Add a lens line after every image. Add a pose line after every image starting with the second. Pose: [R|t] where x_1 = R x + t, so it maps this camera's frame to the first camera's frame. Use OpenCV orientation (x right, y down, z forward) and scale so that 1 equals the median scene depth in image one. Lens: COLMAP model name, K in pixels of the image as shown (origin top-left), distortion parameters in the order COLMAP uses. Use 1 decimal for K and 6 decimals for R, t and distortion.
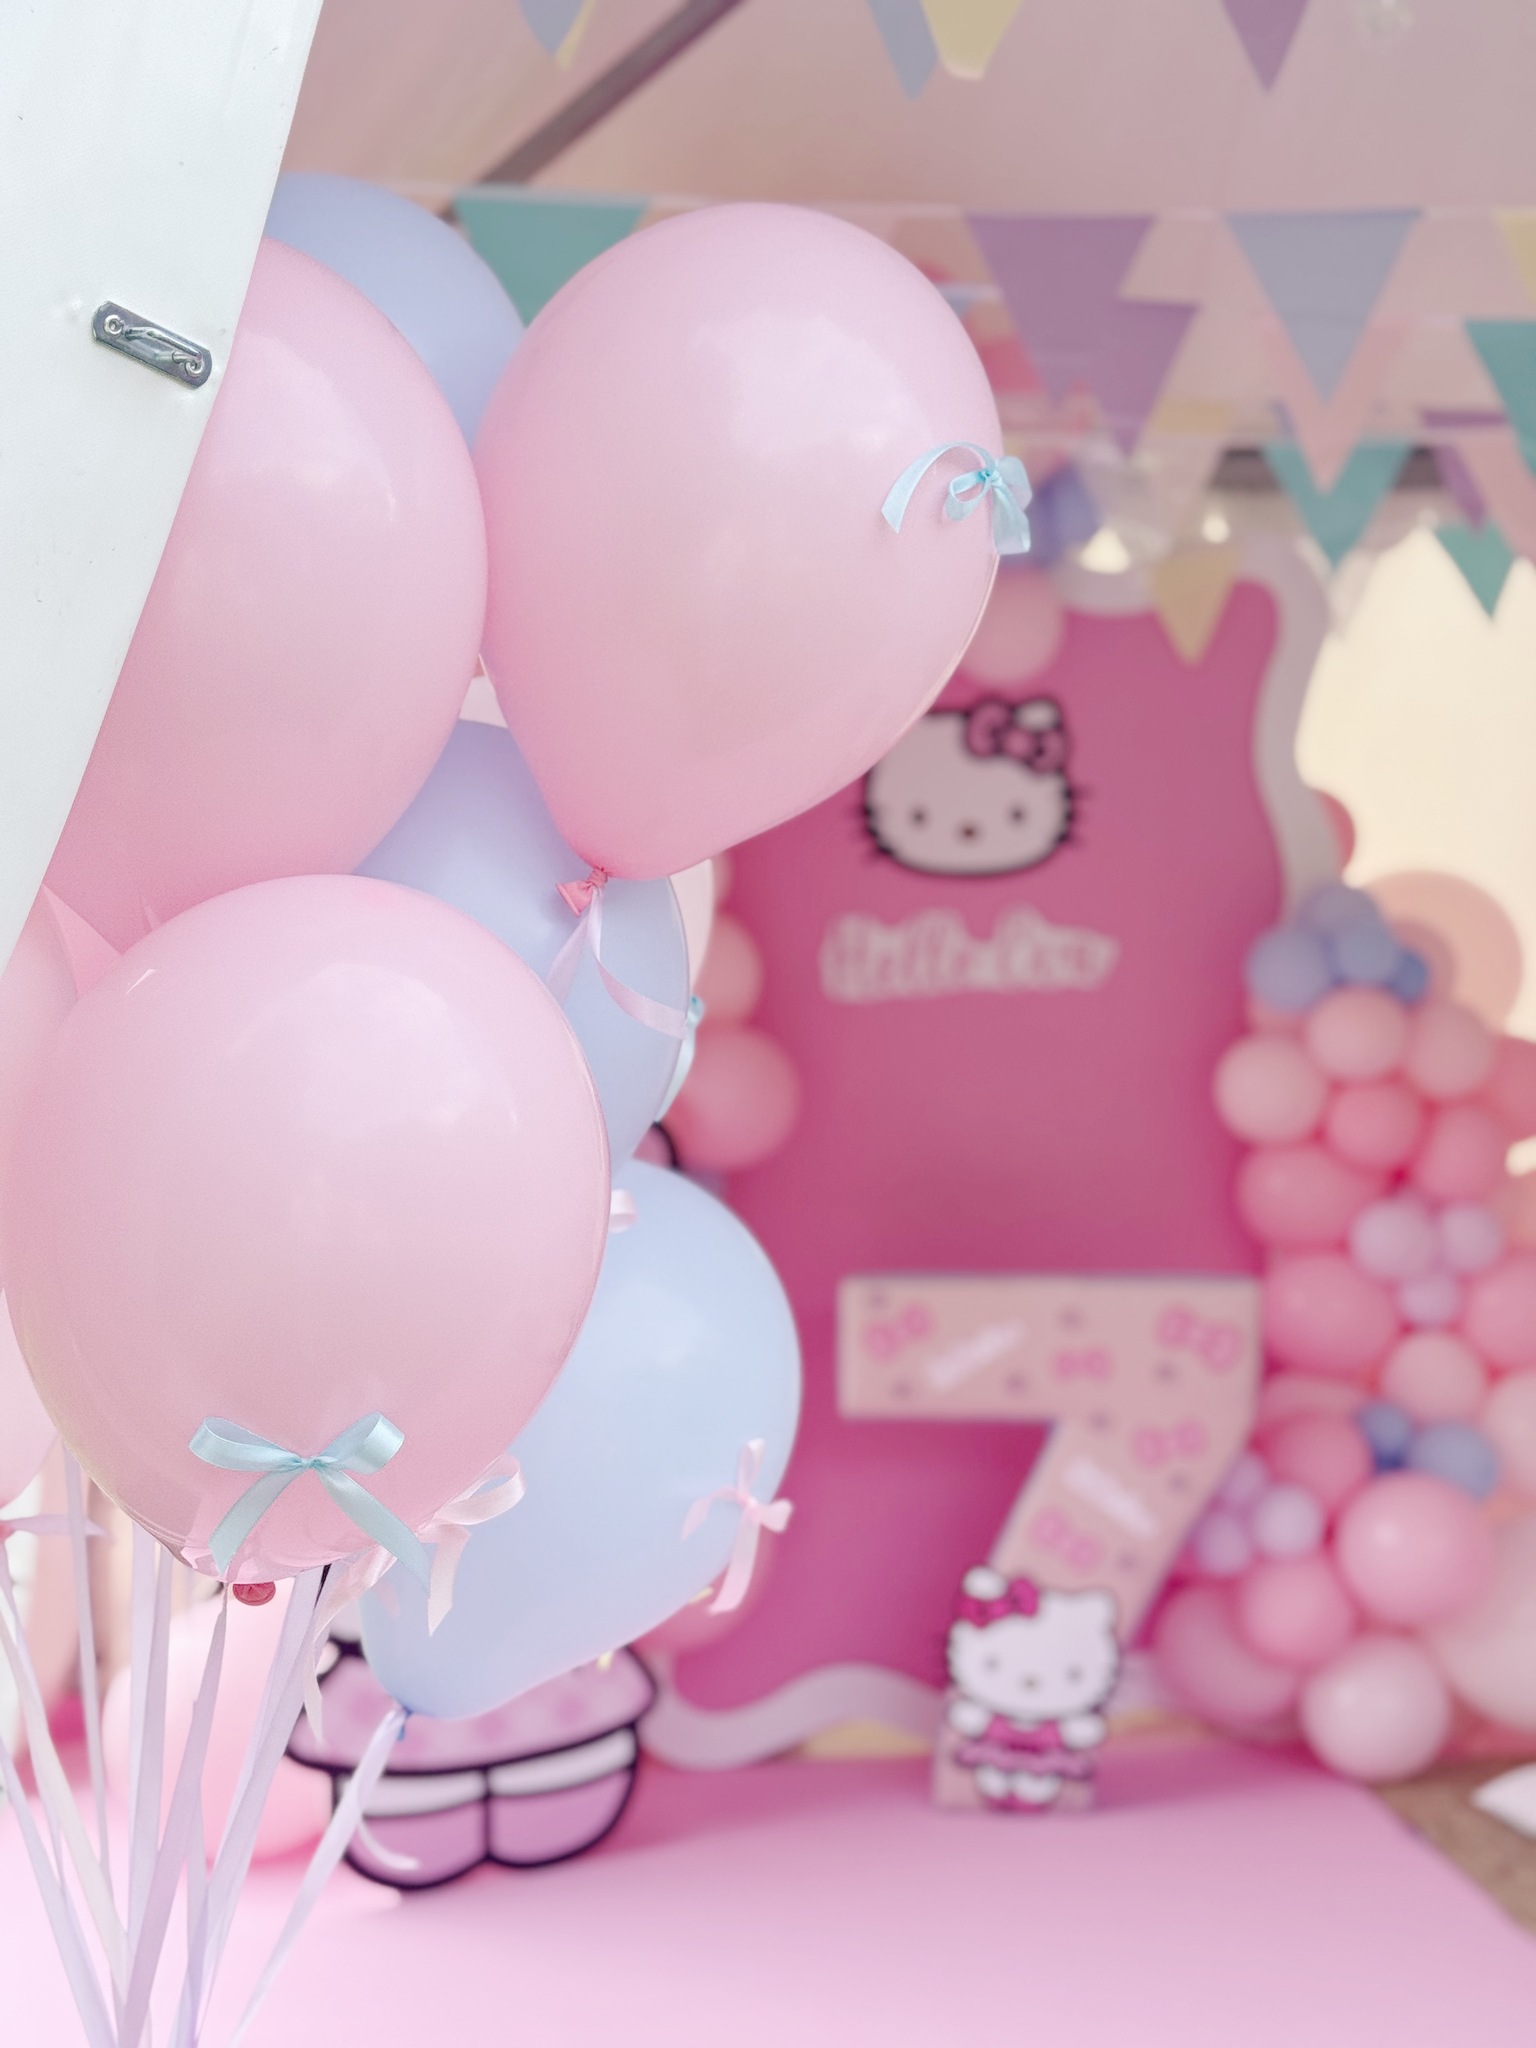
lens RADIAL K [[2858.7, 0, 717.5], [0, 2858.7, 1030.7], [0, 0, 1]] dist [0.141253, -0.103137]
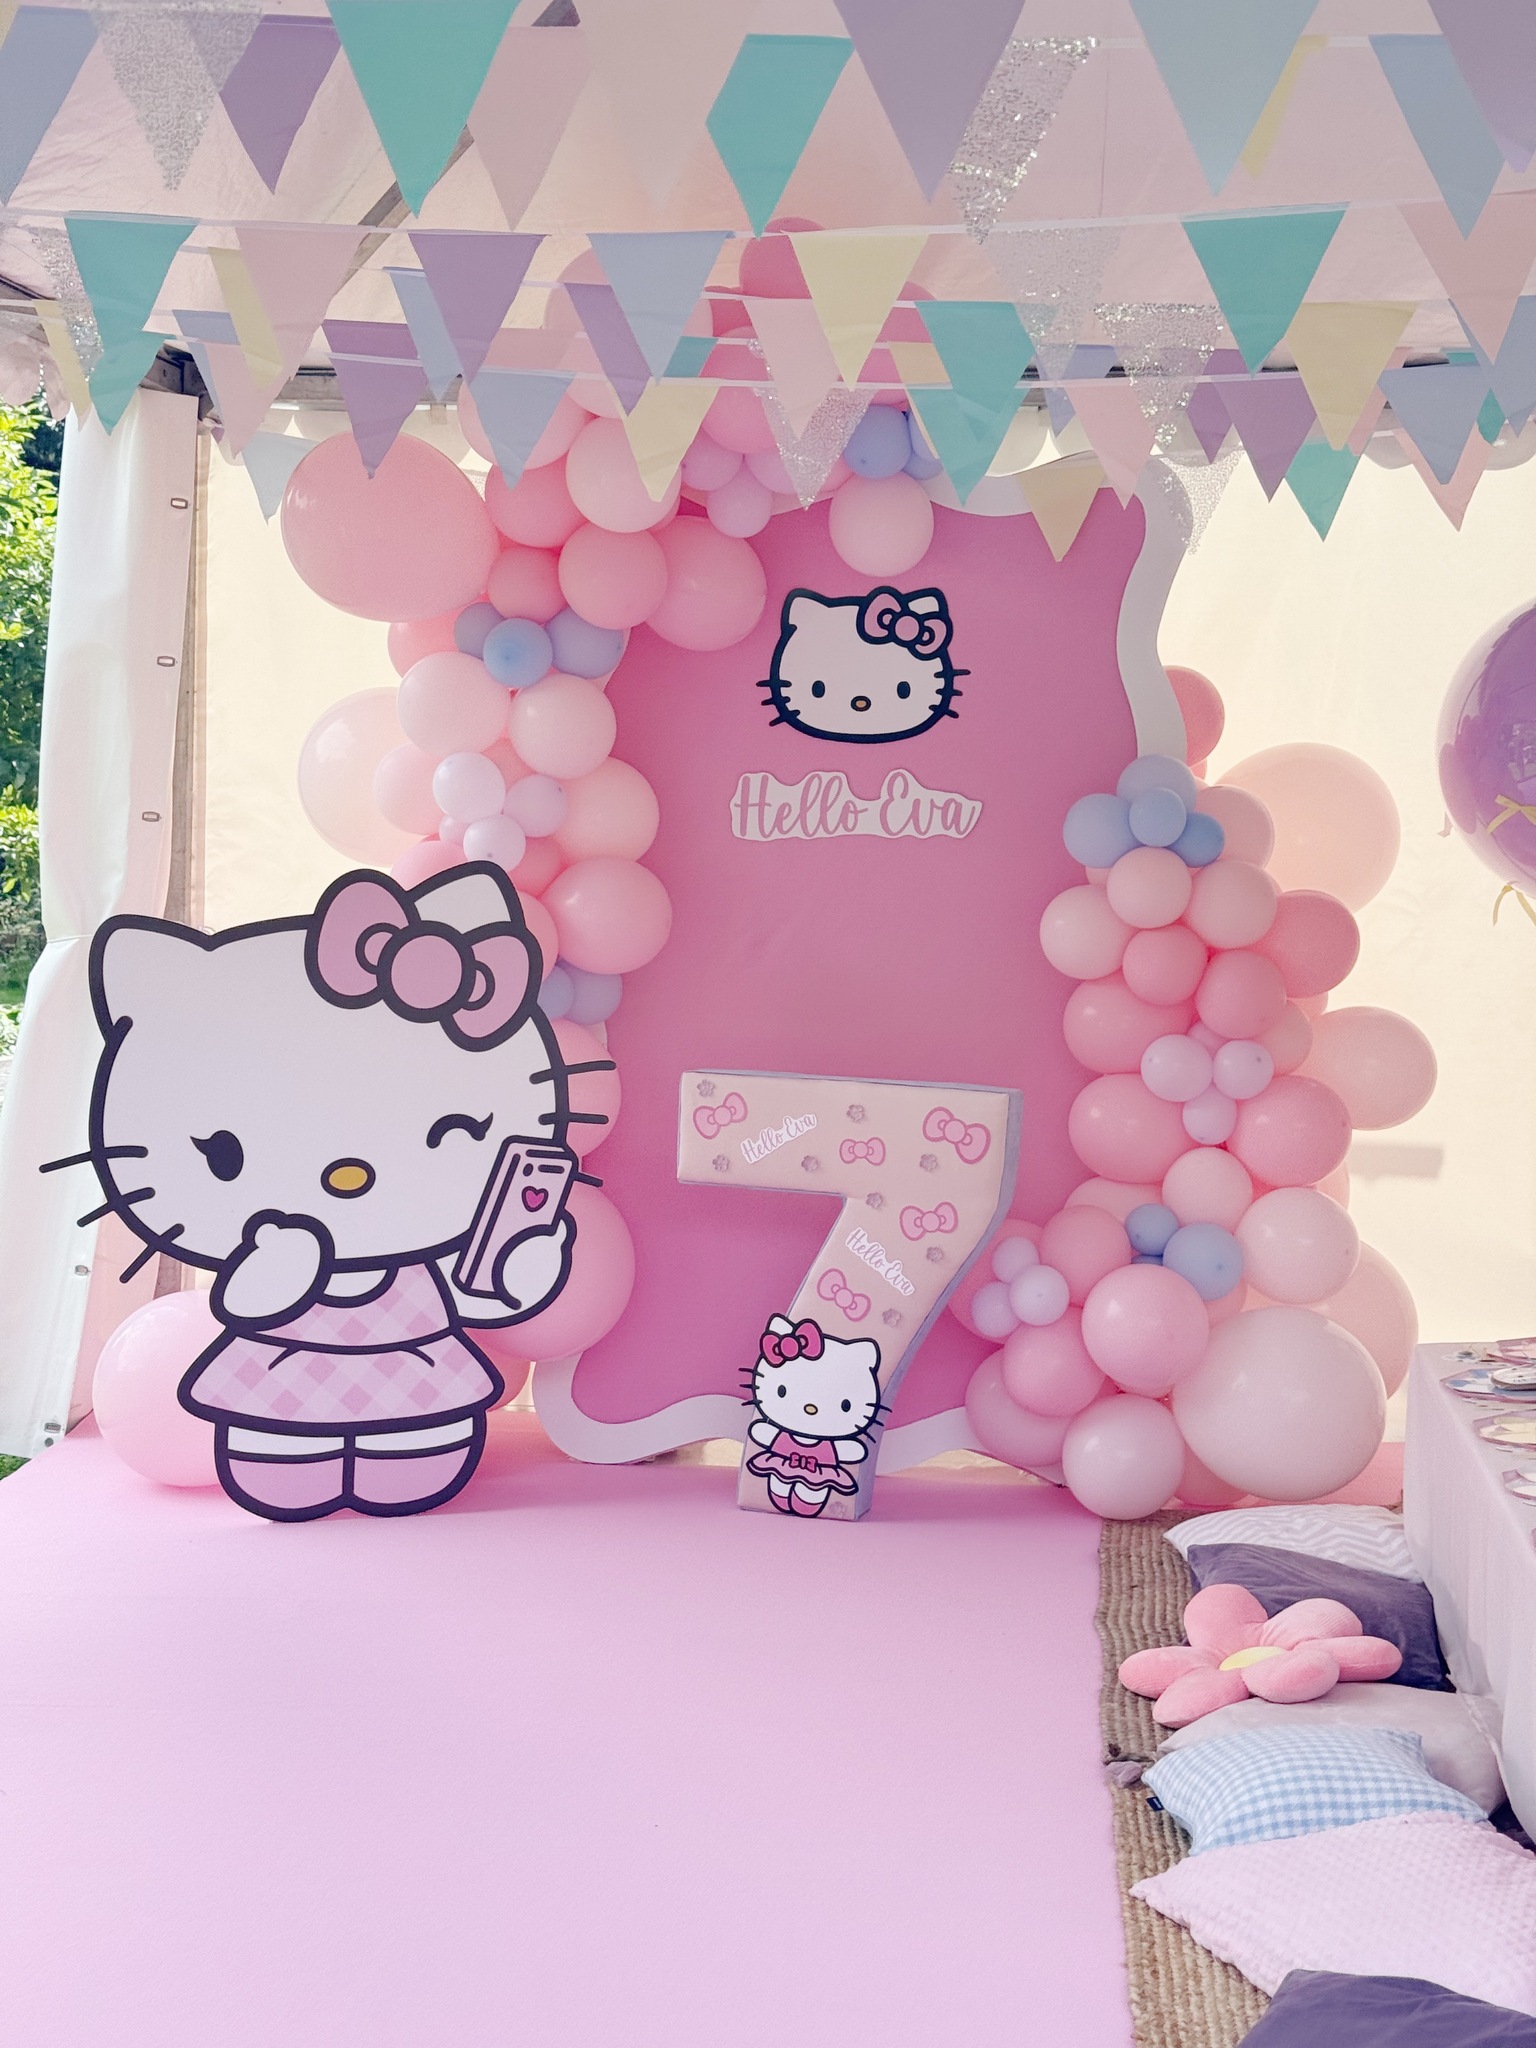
lens RADIAL K [[2843.9, 0, 768.0], [0, 2843.9, 1024.0], [0, 0, 1]] dist [0.143244, -0.202467]
pose [[0.969466, 0.056023, -0.238740, 0.363308], [-0.046195, 0.997846, 0.046570, 0.009826], [0.240835, -0.034120, 0.969966, -0.156589]]
